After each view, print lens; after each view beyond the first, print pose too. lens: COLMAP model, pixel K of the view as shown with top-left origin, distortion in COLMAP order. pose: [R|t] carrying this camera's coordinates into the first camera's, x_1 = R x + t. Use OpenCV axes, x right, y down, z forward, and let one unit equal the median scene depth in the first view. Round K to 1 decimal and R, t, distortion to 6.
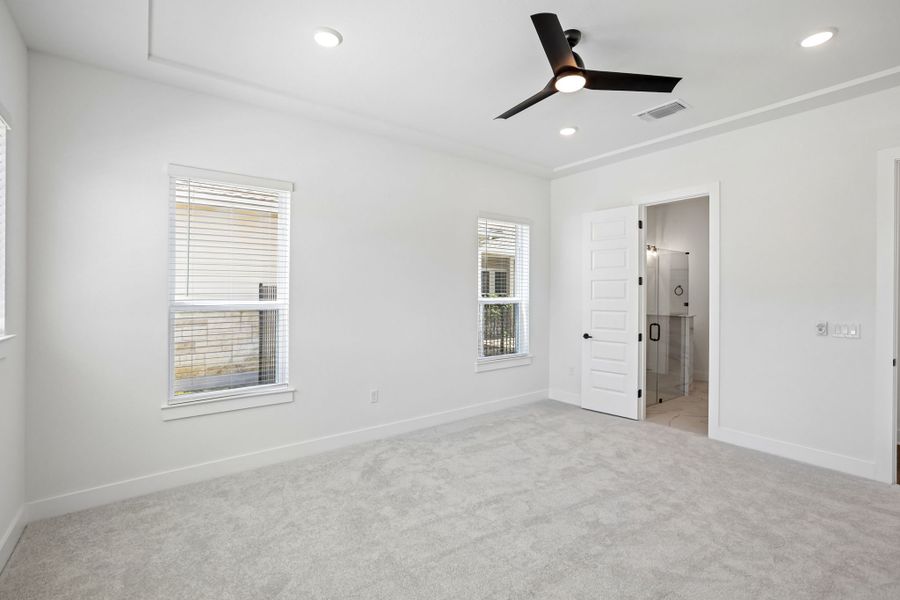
lens RADIAL K [[408.3, 0, 450.4], [0, 408.3, 297.3], [0, 0, 1]] dist [-0.039515, 0.015109]
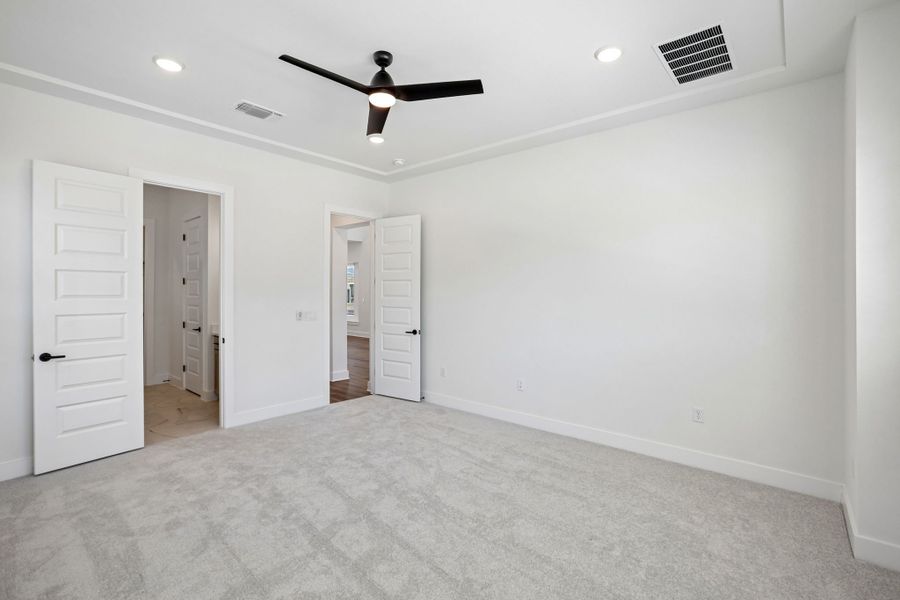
lens RADIAL K [[408.3, 0, 453.1], [0, 408.3, 296.0], [0, 0, 1]] dist [-0.039515, 0.015109]
pose [[-0.203862, -0.012102, 0.978925, -0.512925], [0.004142, 0.999904, 0.013224, -0.006354], [-0.978991, 0.006751, -0.203793, 0.647046]]
